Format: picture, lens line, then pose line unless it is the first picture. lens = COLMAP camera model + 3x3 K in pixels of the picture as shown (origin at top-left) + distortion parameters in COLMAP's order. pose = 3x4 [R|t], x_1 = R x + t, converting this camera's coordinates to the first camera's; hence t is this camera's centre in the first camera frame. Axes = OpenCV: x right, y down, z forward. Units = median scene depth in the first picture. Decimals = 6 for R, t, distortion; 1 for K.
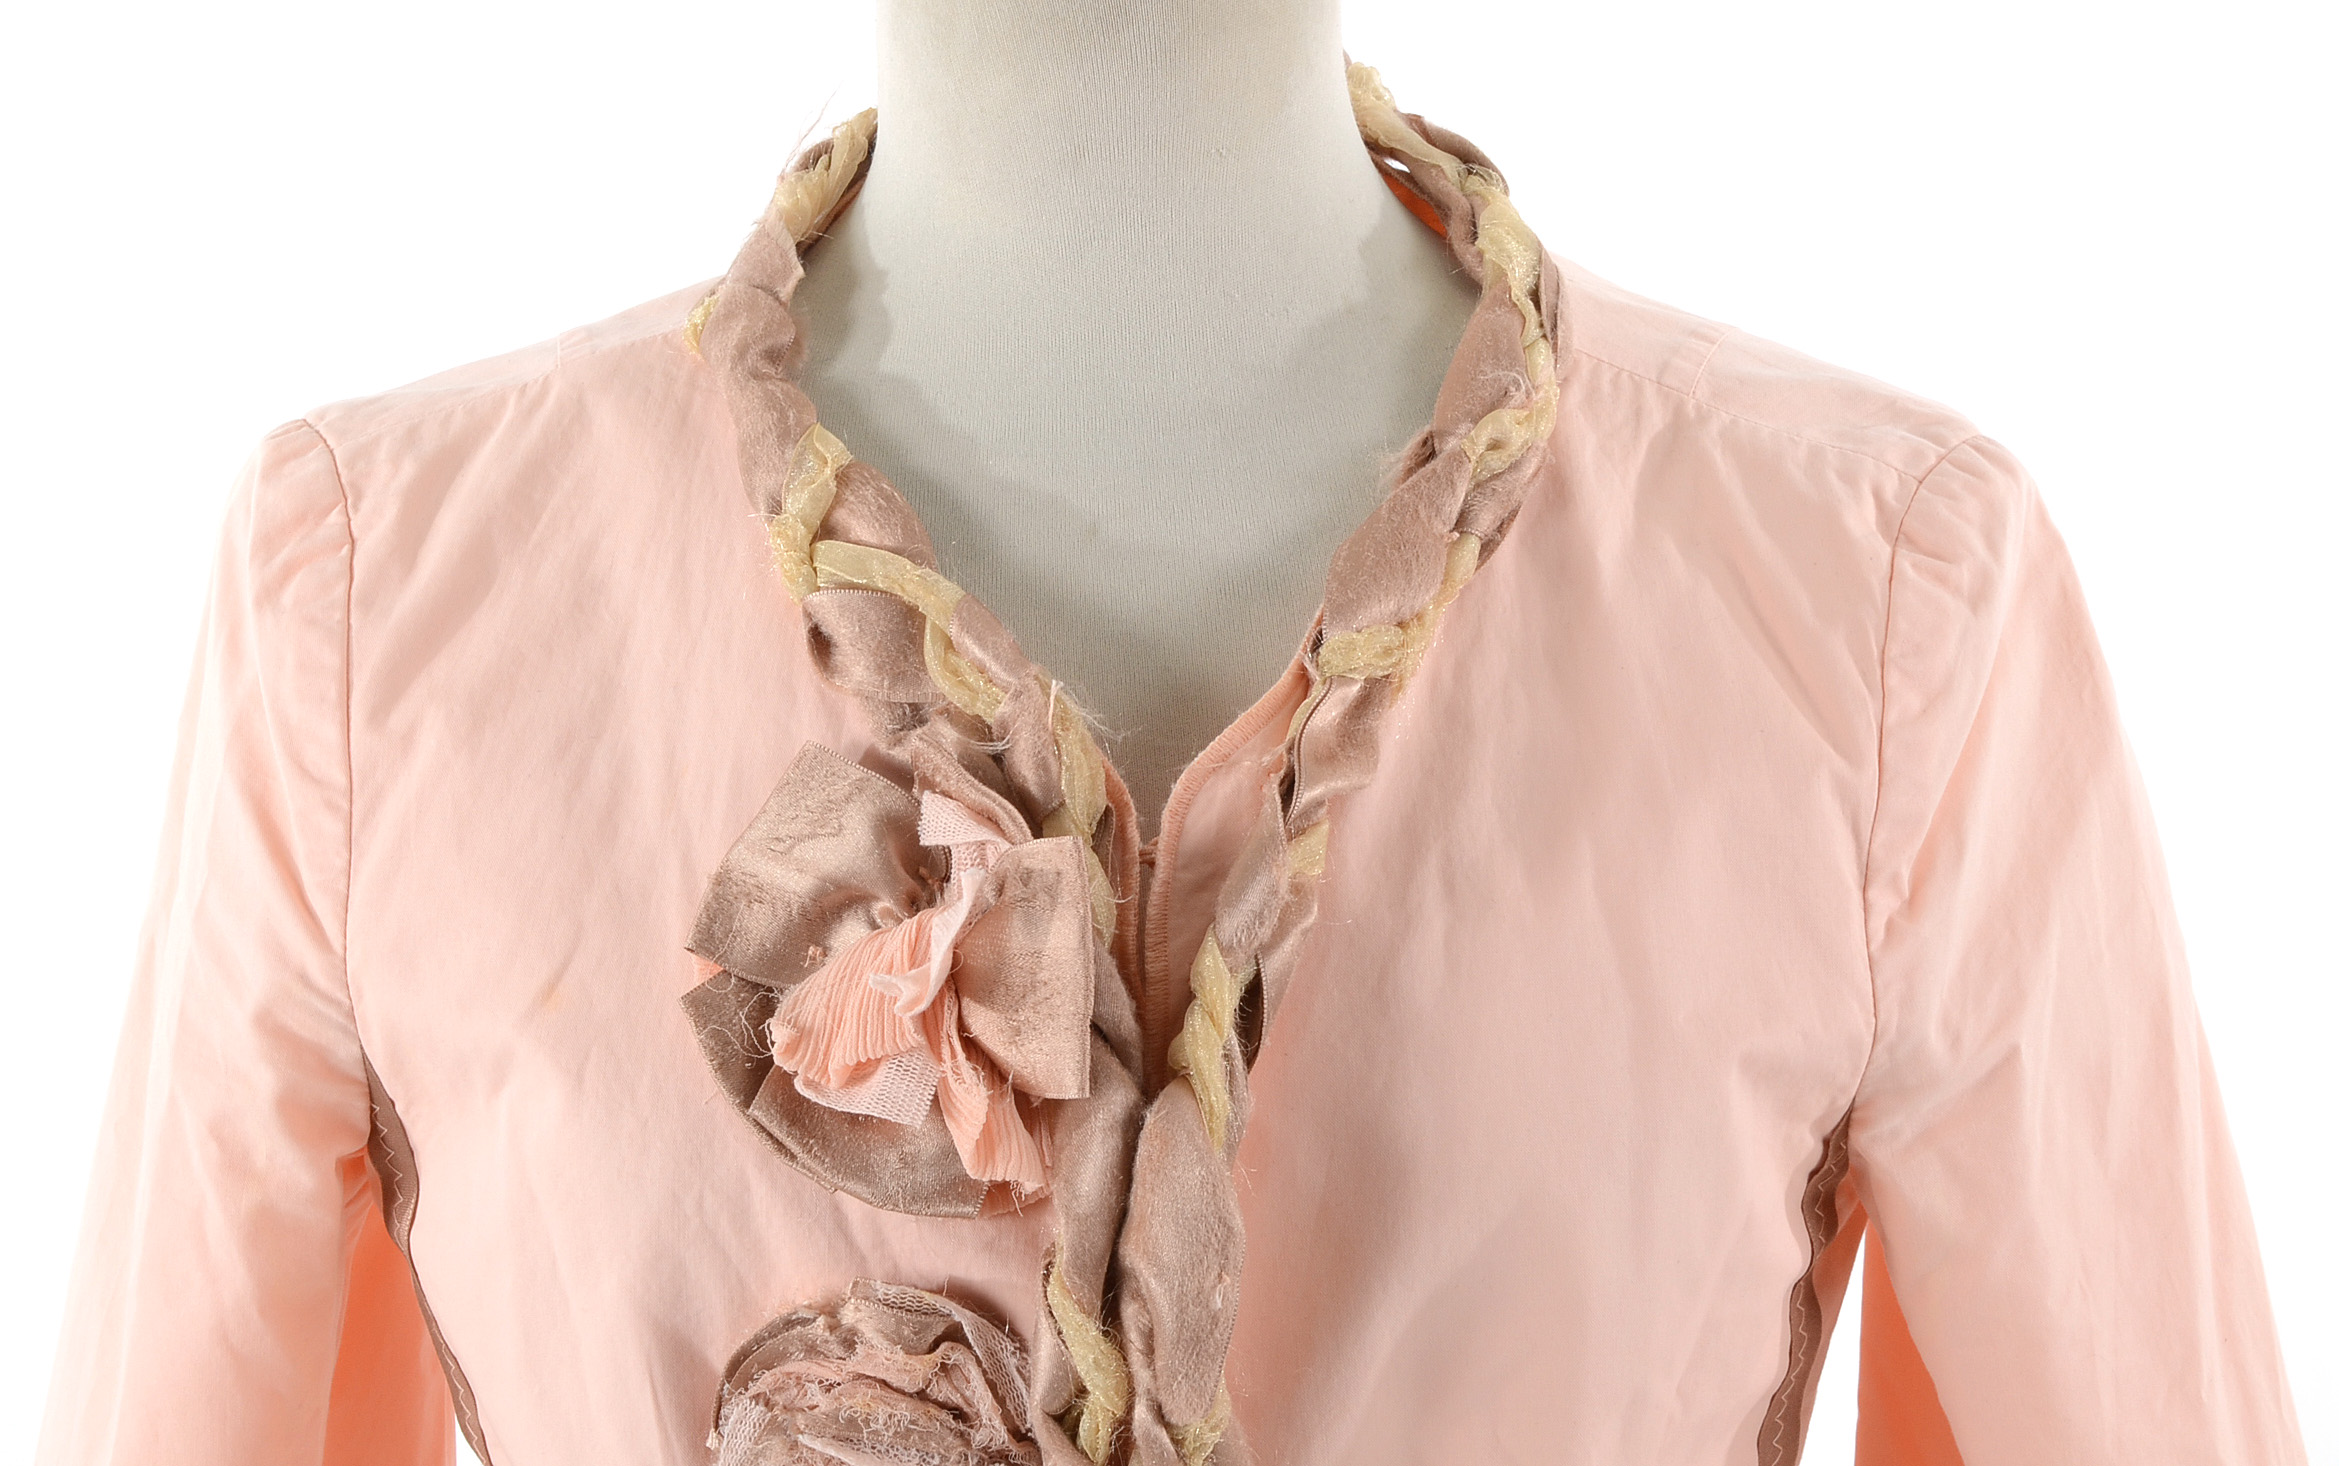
lens RADIAL K [[4834.9, 0, 1131.6], [0, 4834.9, 770.7], [0, 0, 1]] dist [0.045737, 0.000000]
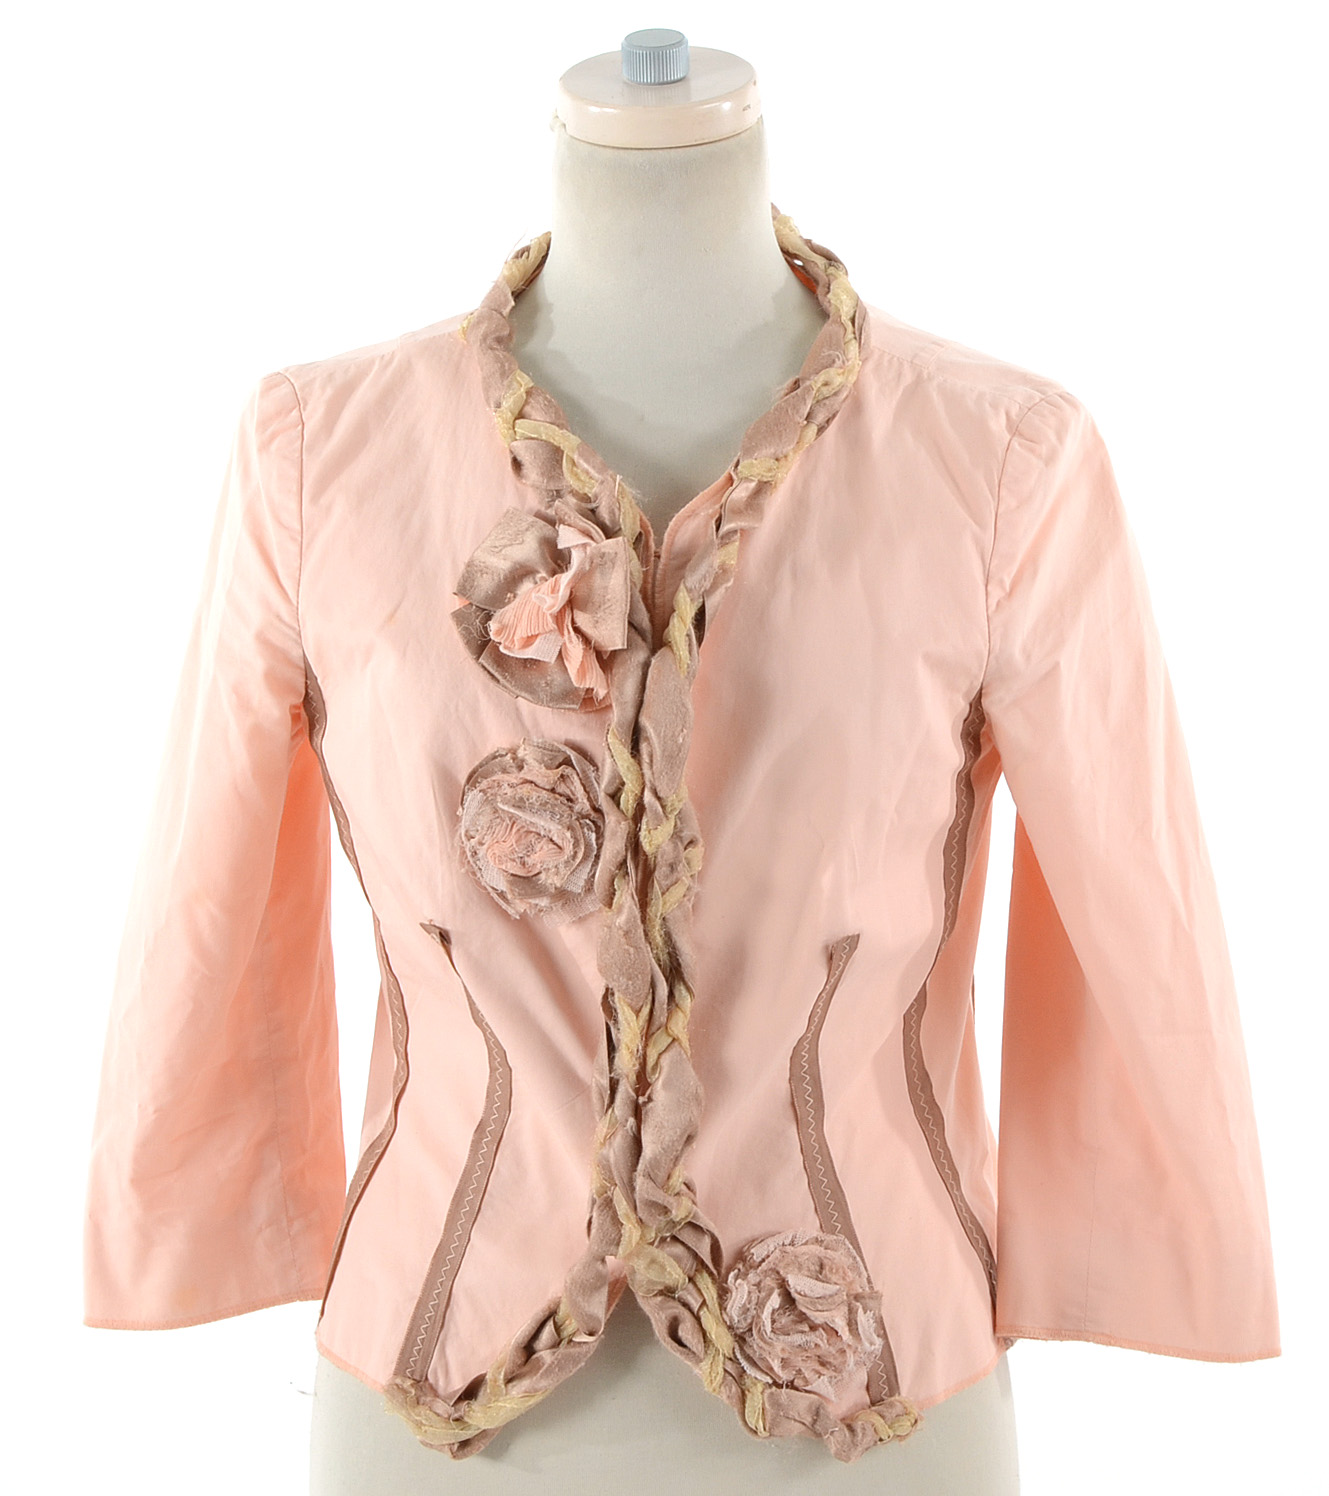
lens RADIAL K [[4138.3, 0, 664.4], [0, 4138.3, 747.7], [0, 0, 1]] dist [0.005324, 0.000000]
pose [[0.999089, 0.021993, -0.036577, 0.074071], [-0.023164, 0.999222, -0.031918, 0.158997], [0.035846, 0.032736, 0.998821, -0.870925]]
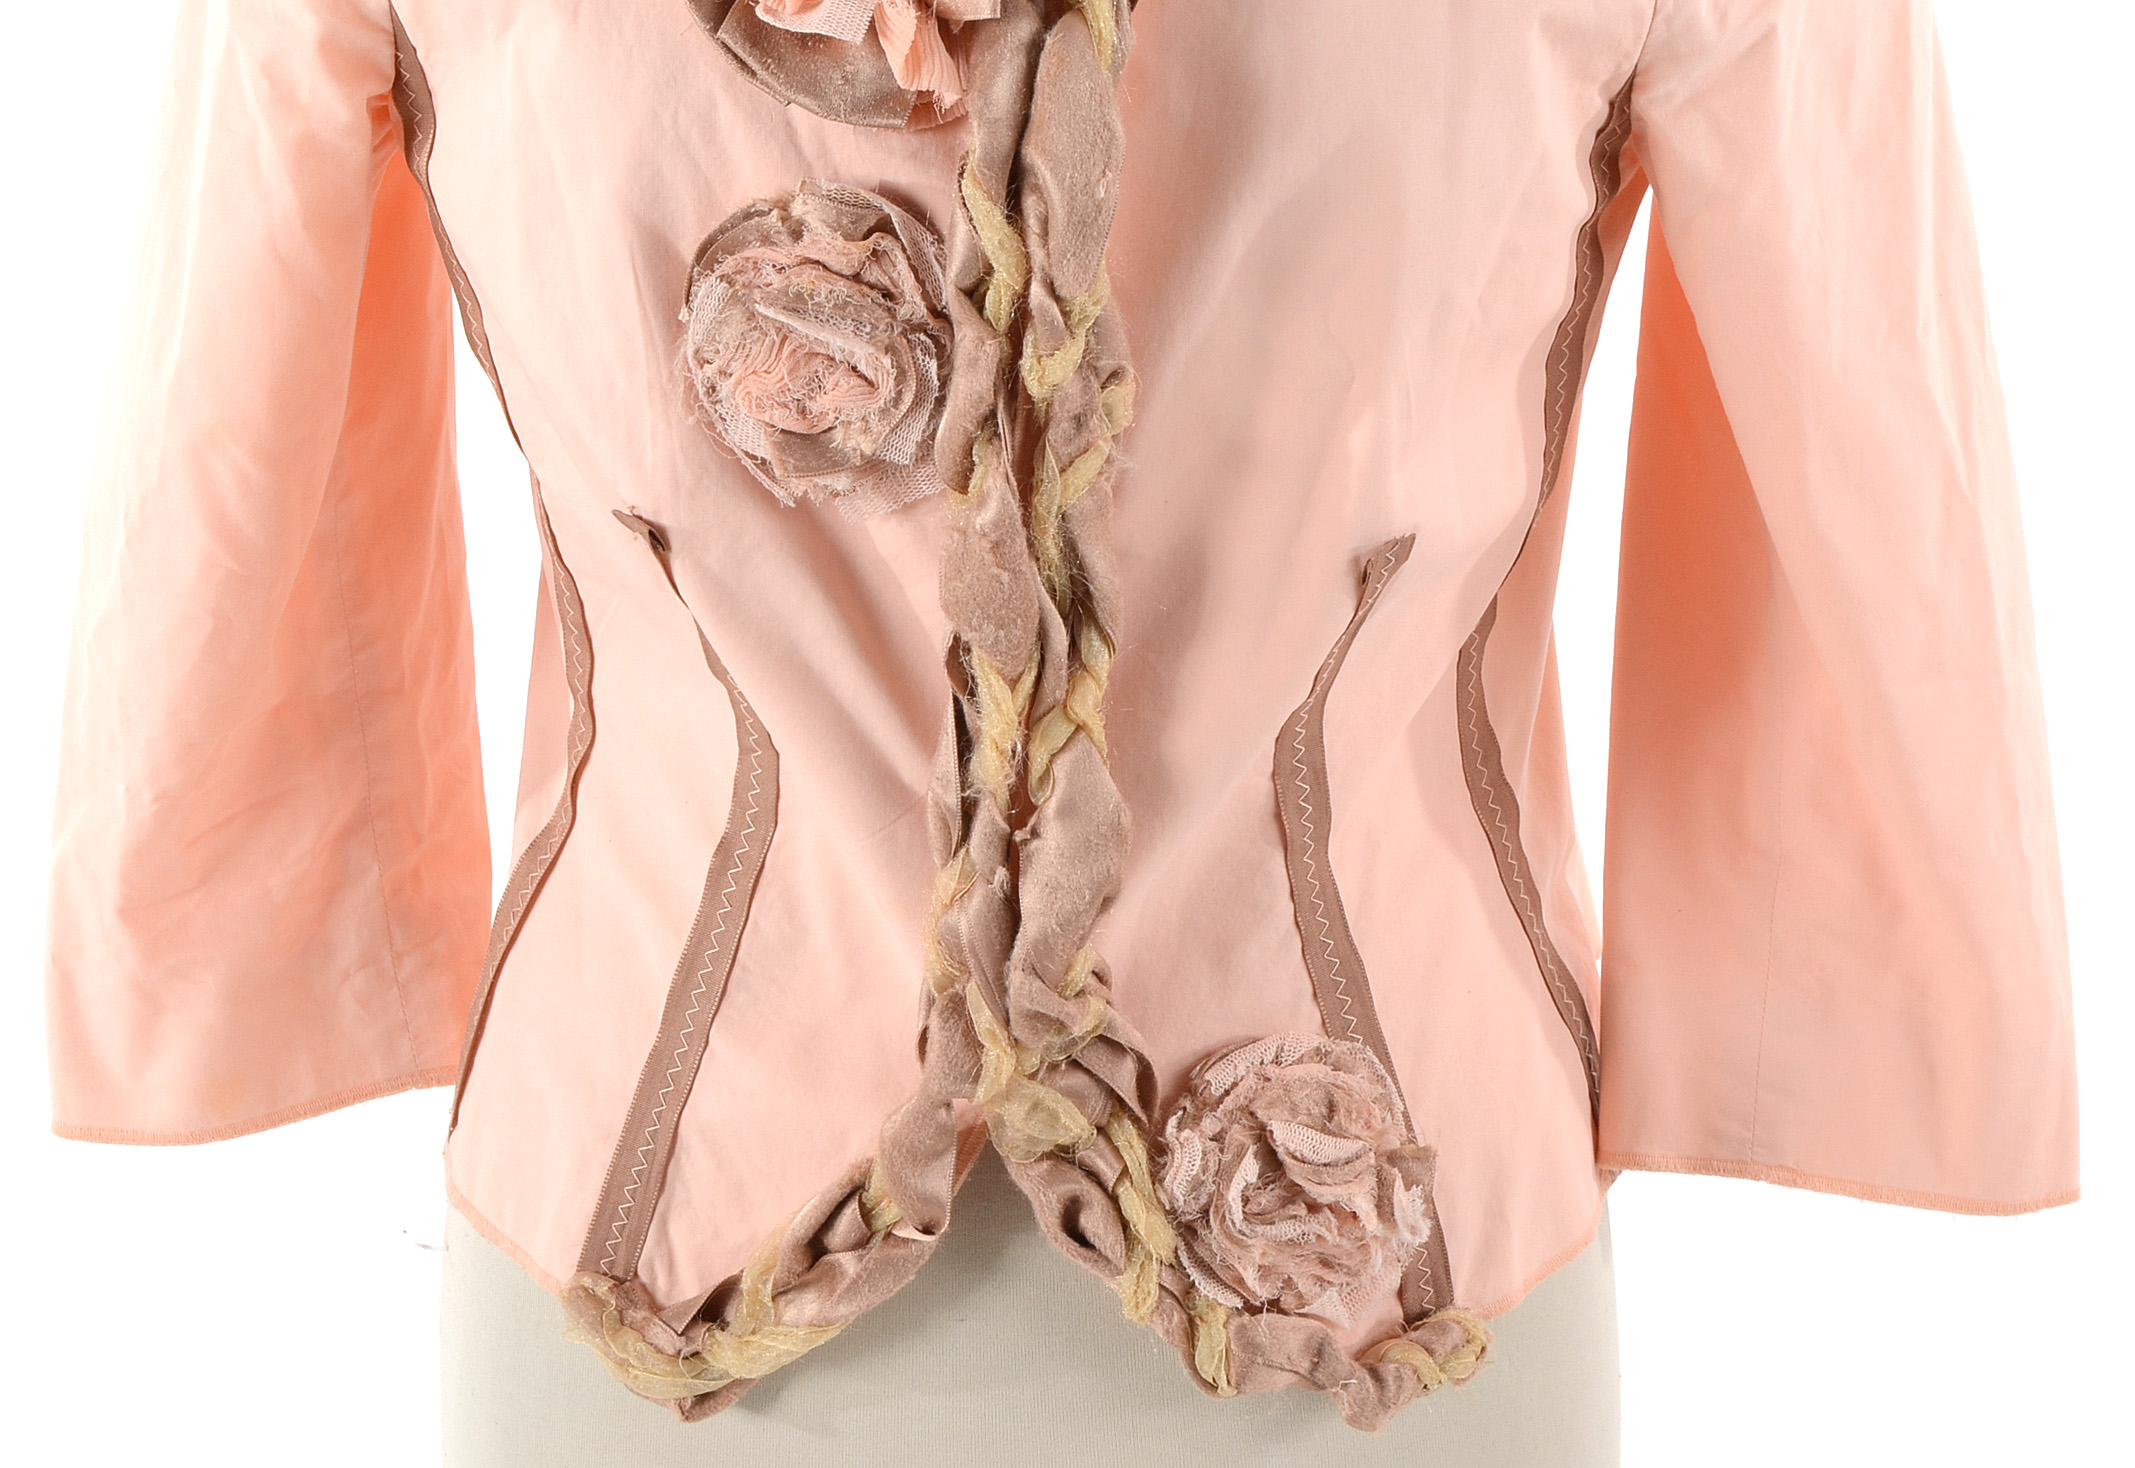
lens RADIAL K [[4622.7, 0, 1023.8], [0, 4622.7, 797.2], [0, 0, 1]] dist [0.035400, 0.000000]
pose [[0.999747, 0.022423, 0.002002, -0.000607], [-0.022465, 0.987976, 0.152966, 0.074280], [0.001452, -0.152972, 0.988229, -0.159763]]
